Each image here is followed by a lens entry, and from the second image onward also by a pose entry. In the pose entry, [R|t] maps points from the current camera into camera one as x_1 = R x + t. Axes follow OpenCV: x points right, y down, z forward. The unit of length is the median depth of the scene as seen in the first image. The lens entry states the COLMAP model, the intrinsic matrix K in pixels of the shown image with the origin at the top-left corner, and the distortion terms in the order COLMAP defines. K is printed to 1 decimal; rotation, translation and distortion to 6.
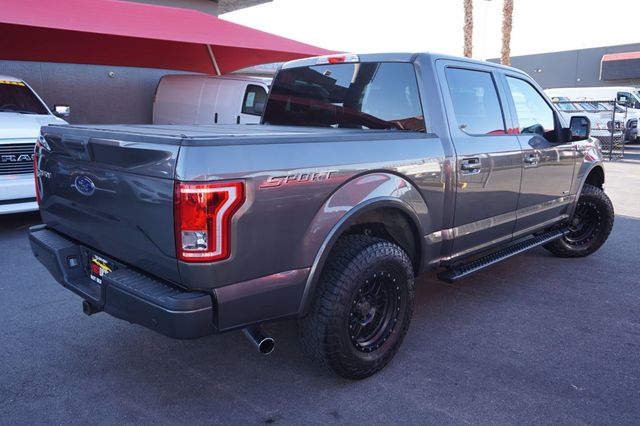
lens RADIAL K [[515.0, 0, 320.0], [0, 515.0, 213.0], [0, 0, 1]] dist [0.066345, -0.001677]
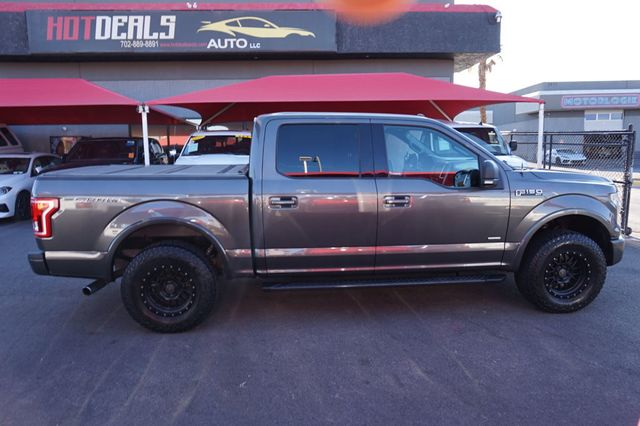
lens RADIAL K [[435.1, 0, 320.0], [0, 435.1, 213.0], [0, 0, 1]] dist [-0.030334, 0.020438]
pose [[0.765753, 0.112256, -0.633262, 0.996928], [-0.112289, 0.992861, 0.040218, -0.113888], [0.633256, 0.040311, 0.772892, 0.235882]]
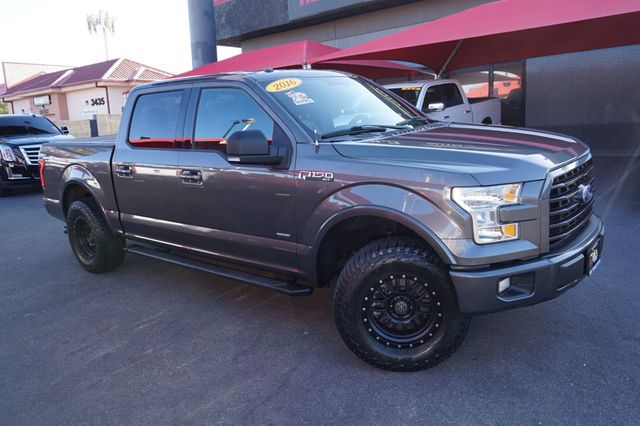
lens RADIAL K [[510.3, 0, 320.0], [0, 510.3, 213.0], [0, 0, 1]] dist [0.005024, 0.004241]
pose [[0.046388, 0.216446, -0.975192, 1.590924], [-0.091800, 0.973035, 0.211601, -0.307794], [0.994696, 0.079706, 0.065007, 1.406296]]
